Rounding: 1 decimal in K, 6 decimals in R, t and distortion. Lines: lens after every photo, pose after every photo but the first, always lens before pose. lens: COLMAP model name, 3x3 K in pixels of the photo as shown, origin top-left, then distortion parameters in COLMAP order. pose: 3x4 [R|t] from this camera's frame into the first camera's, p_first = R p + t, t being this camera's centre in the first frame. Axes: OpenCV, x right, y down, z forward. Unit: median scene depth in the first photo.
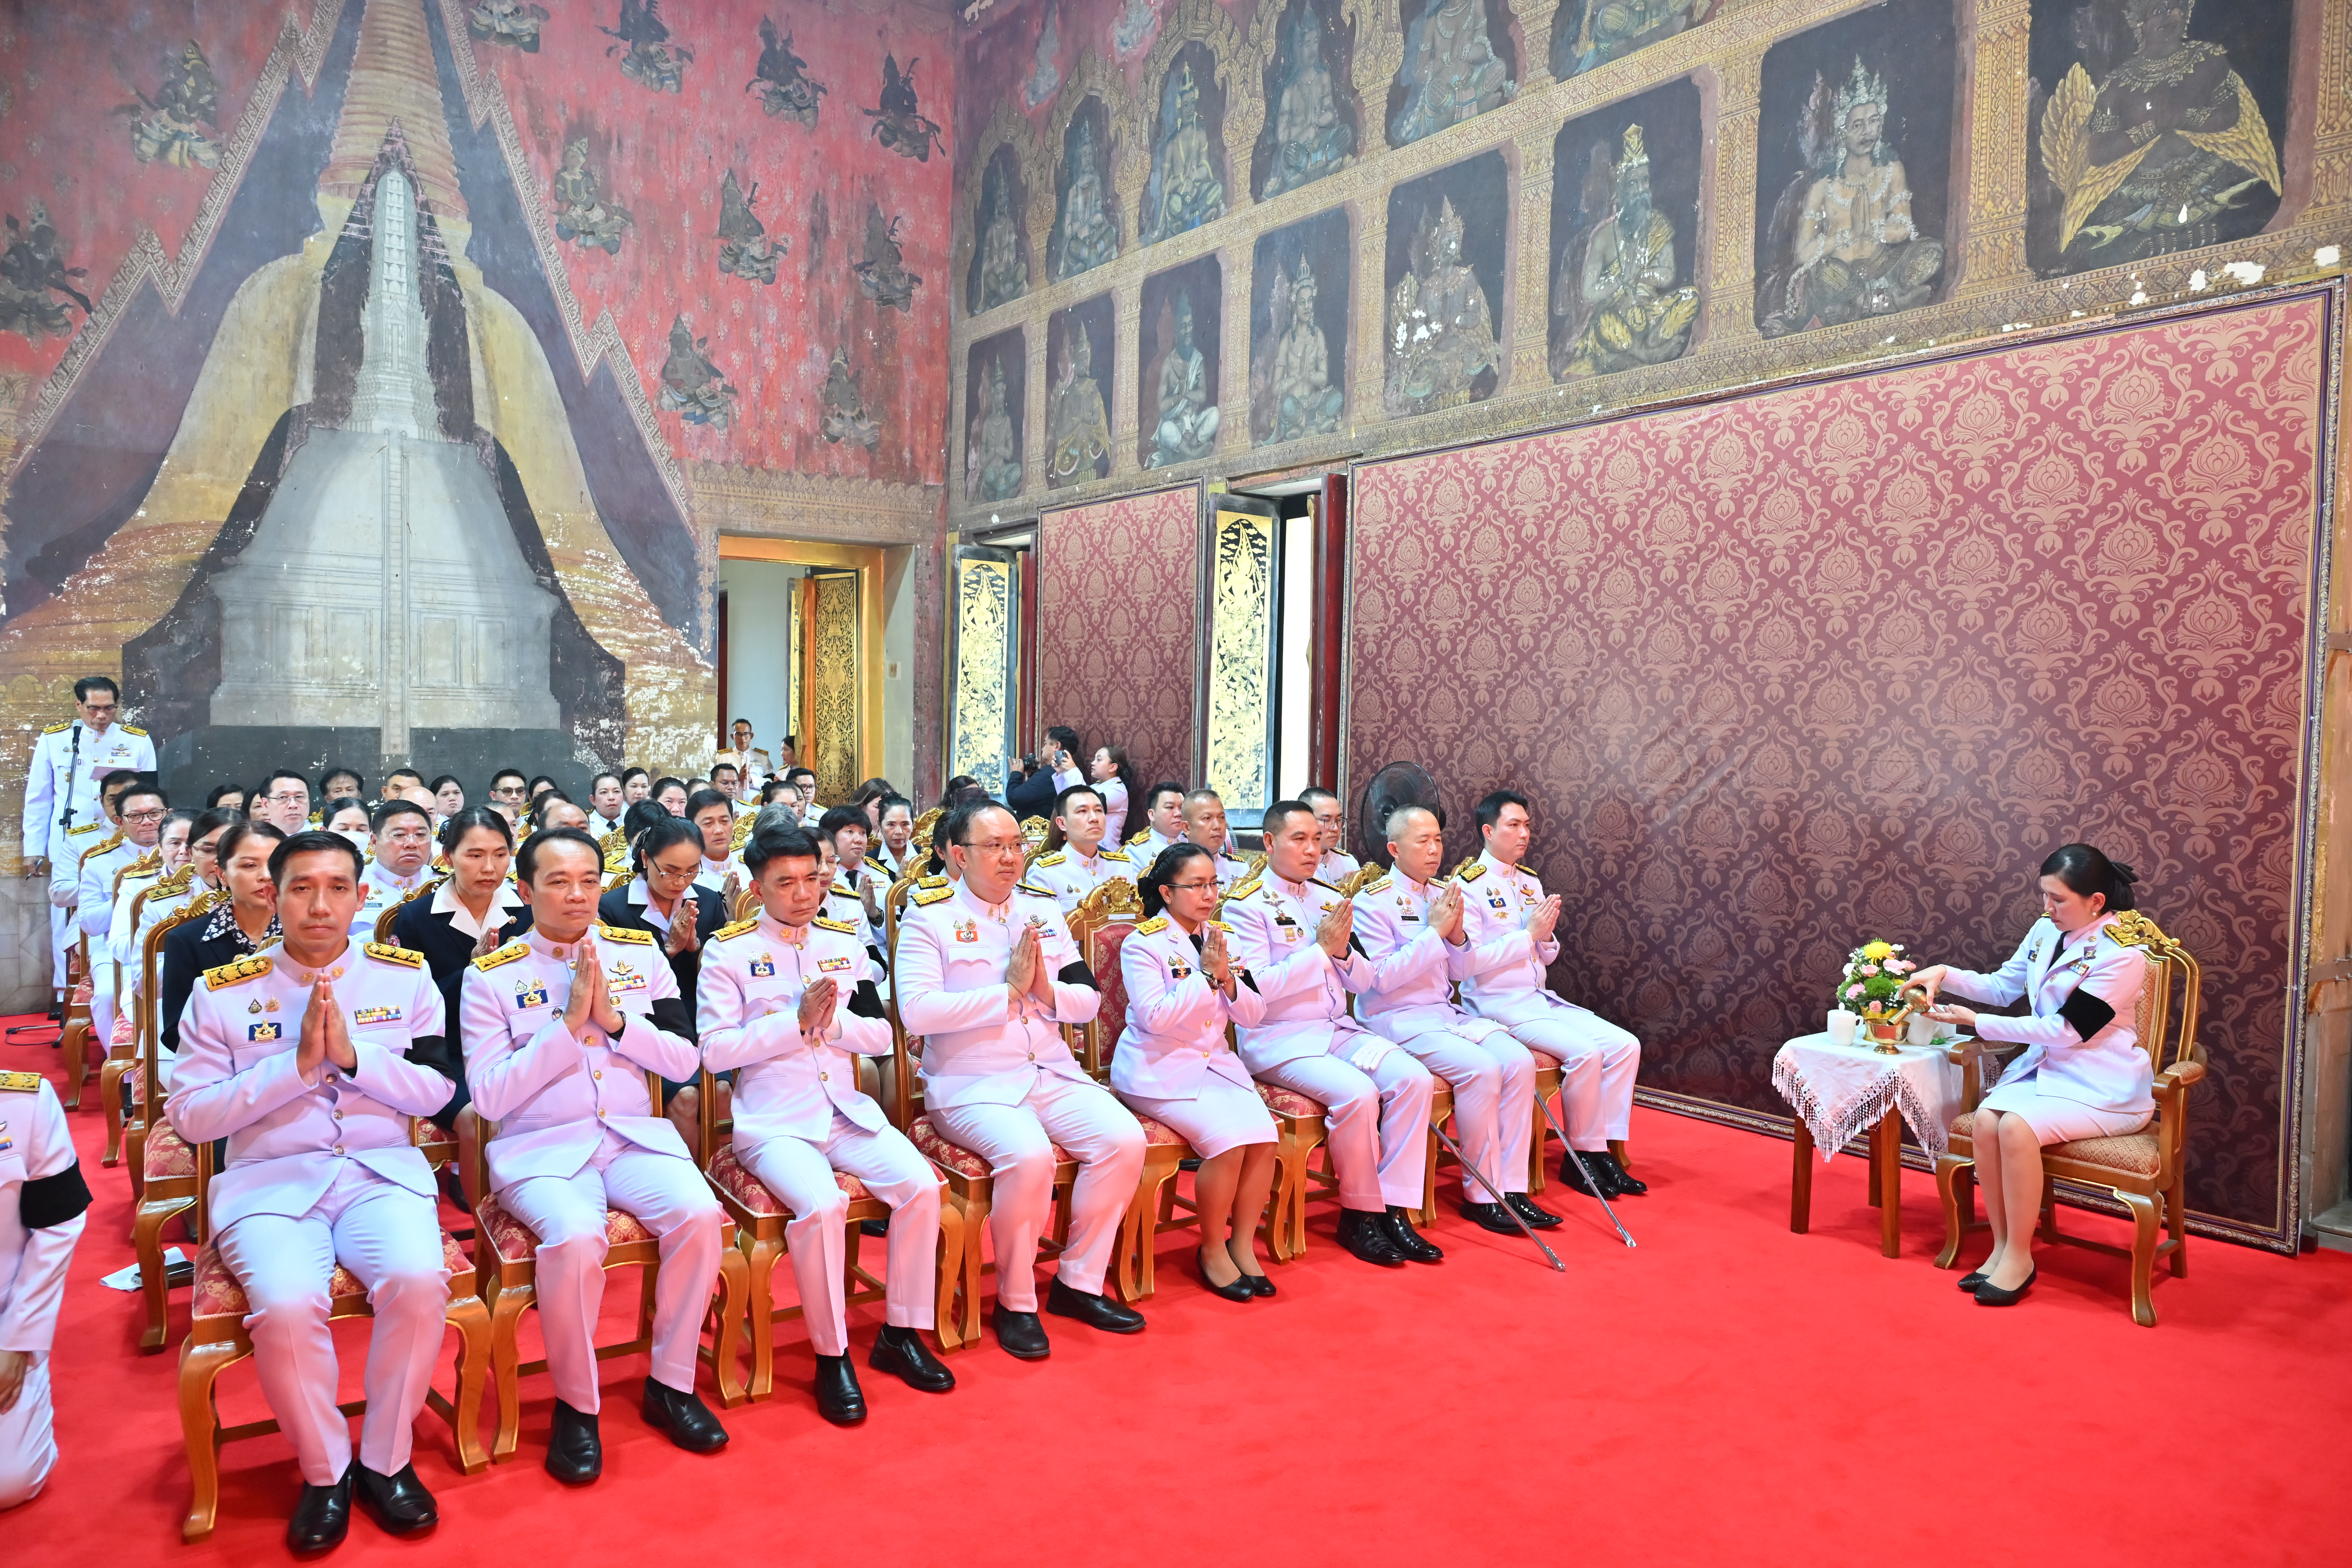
lens RADIAL K [[1541.3, 0, 1179.8], [0, 1541.3, 784.1], [0, 0, 1]] dist [-0.006683, -0.002053]
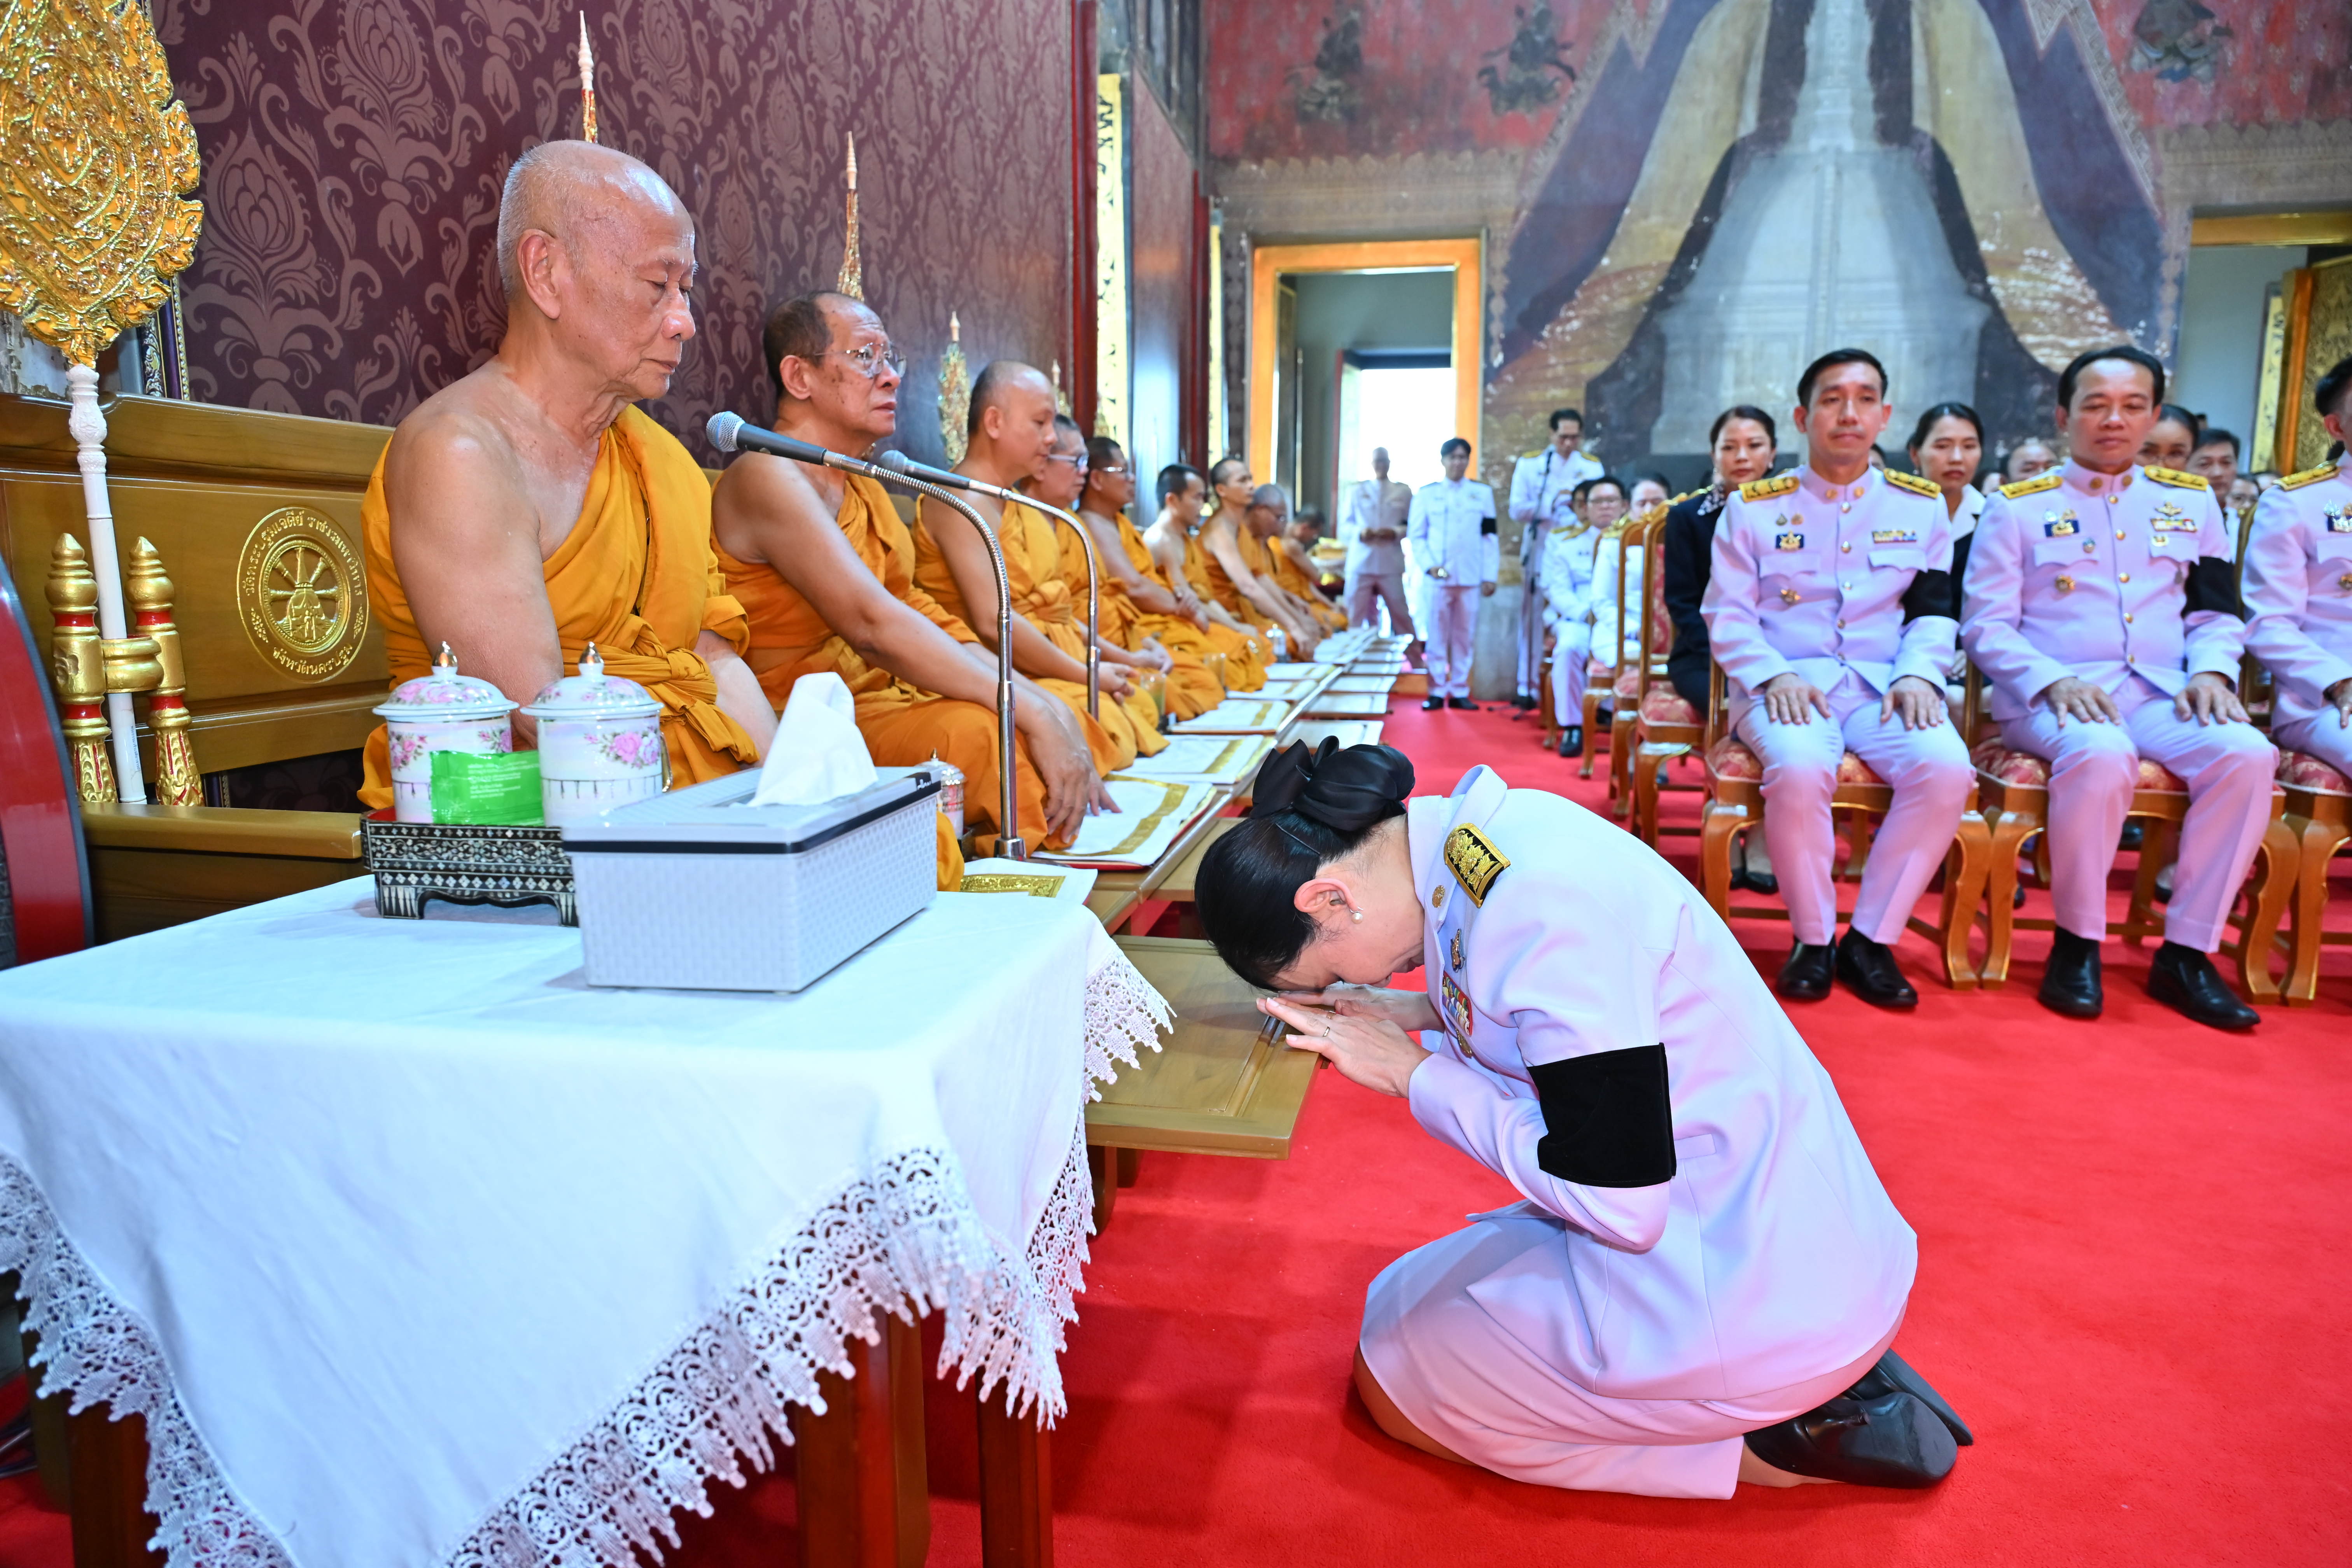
lens RADIAL K [[1541.3, 0, 1153.8], [0, 1541.3, 801.3], [0, 0, 1]] dist [-0.006683, -0.002053]
pose [[0.670432, 0.100642, -0.735113, -0.035494], [-0.015363, 0.992428, 0.121859, 0.082872], [0.741812, -0.070405, 0.666902, -0.017293]]
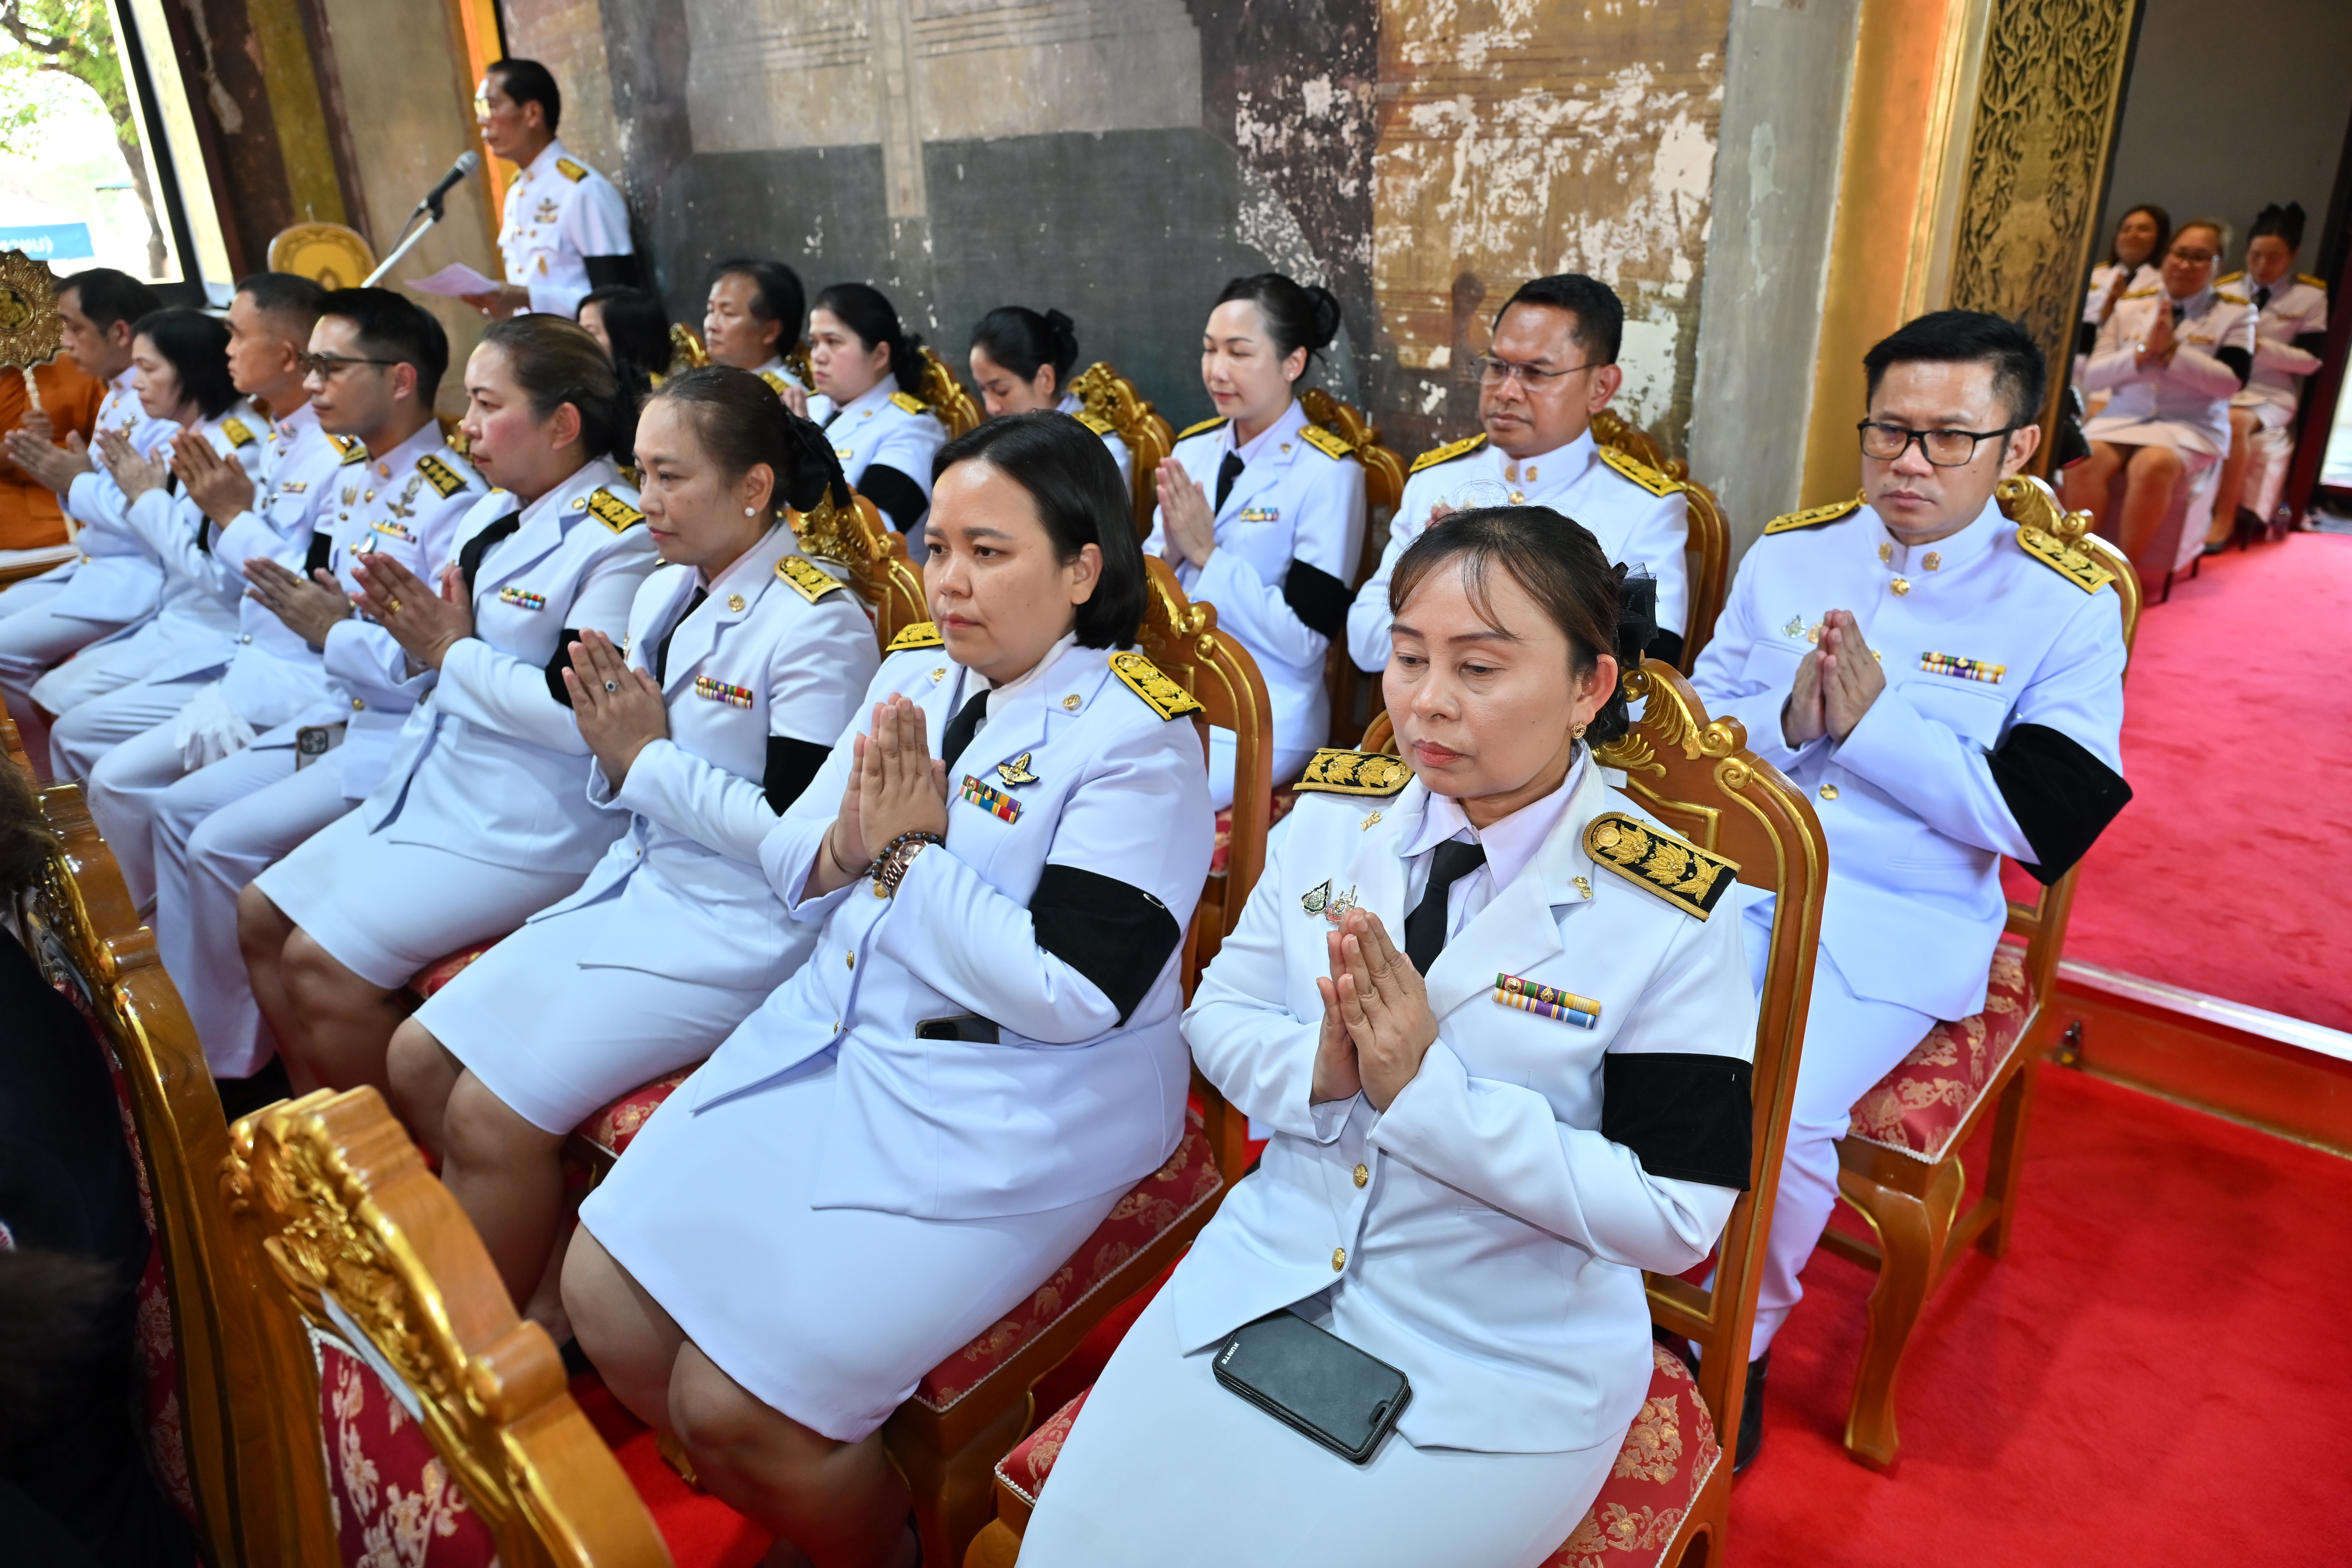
lens RADIAL K [[1541.3, 0, 1177.6], [0, 1541.3, 787.8], [0, 0, 1]] dist [-0.006683, -0.002053]
pose [[0.118757, 0.358128, -0.926089, -0.101013], [-0.003329, 0.932828, 0.360307, -0.028084], [0.992918, -0.039706, 0.111972, 1.132531]]
